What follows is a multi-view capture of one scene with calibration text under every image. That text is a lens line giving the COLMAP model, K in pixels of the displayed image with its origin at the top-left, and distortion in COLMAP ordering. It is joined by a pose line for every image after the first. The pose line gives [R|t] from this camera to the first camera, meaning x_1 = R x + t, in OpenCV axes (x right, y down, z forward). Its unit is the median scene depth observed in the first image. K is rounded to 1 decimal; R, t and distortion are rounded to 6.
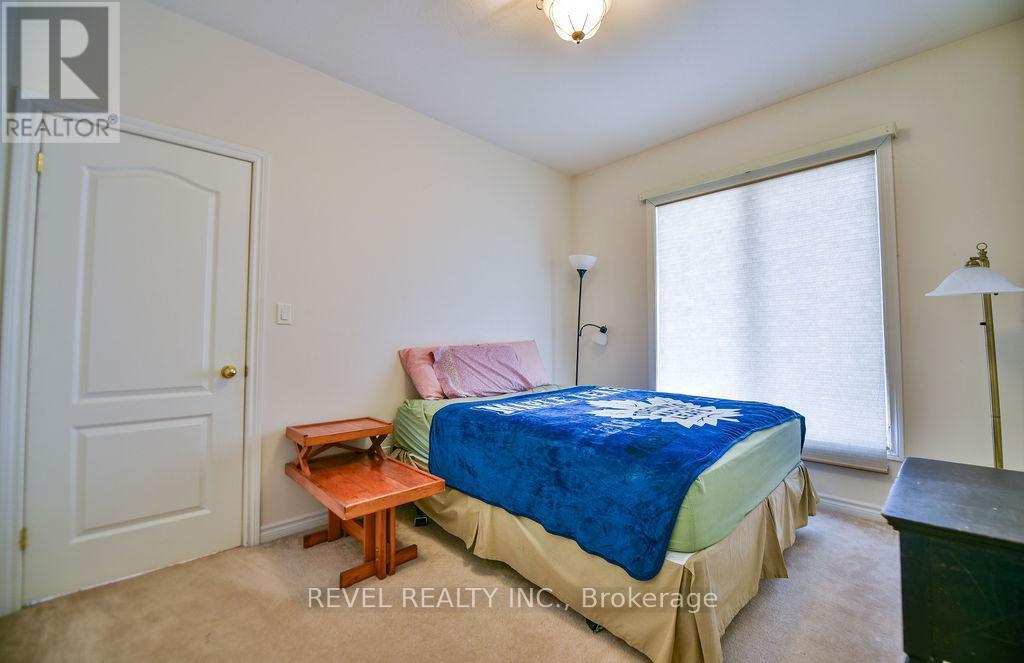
lens RADIAL K [[405.5, 0, 515.6], [0, 405.5, 320.4], [0, 0, 1]] dist [0.000746, 0.000058]
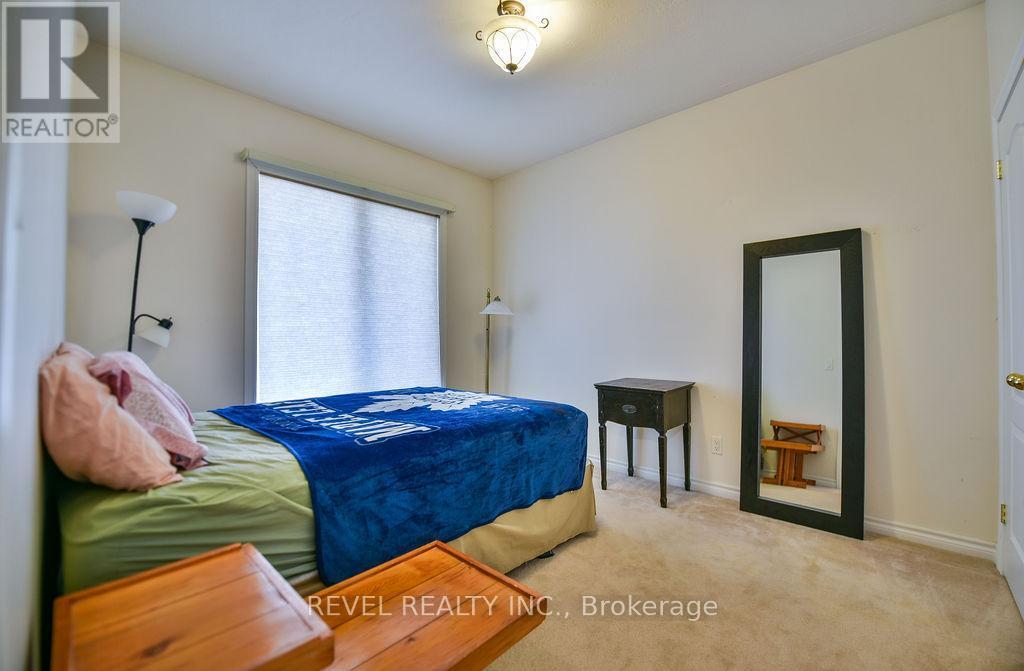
lens RADIAL K [[433.2, 0, 512.0], [0, 433.2, 335.5], [0, 0, 1]] dist [-0.001322, -0.000083]
pose [[-0.041018, 0.005227, 0.999145, -0.615272], [-0.040606, 0.999151, -0.006894, 0.029998], [-0.998333, -0.040854, -0.040771, 0.611421]]
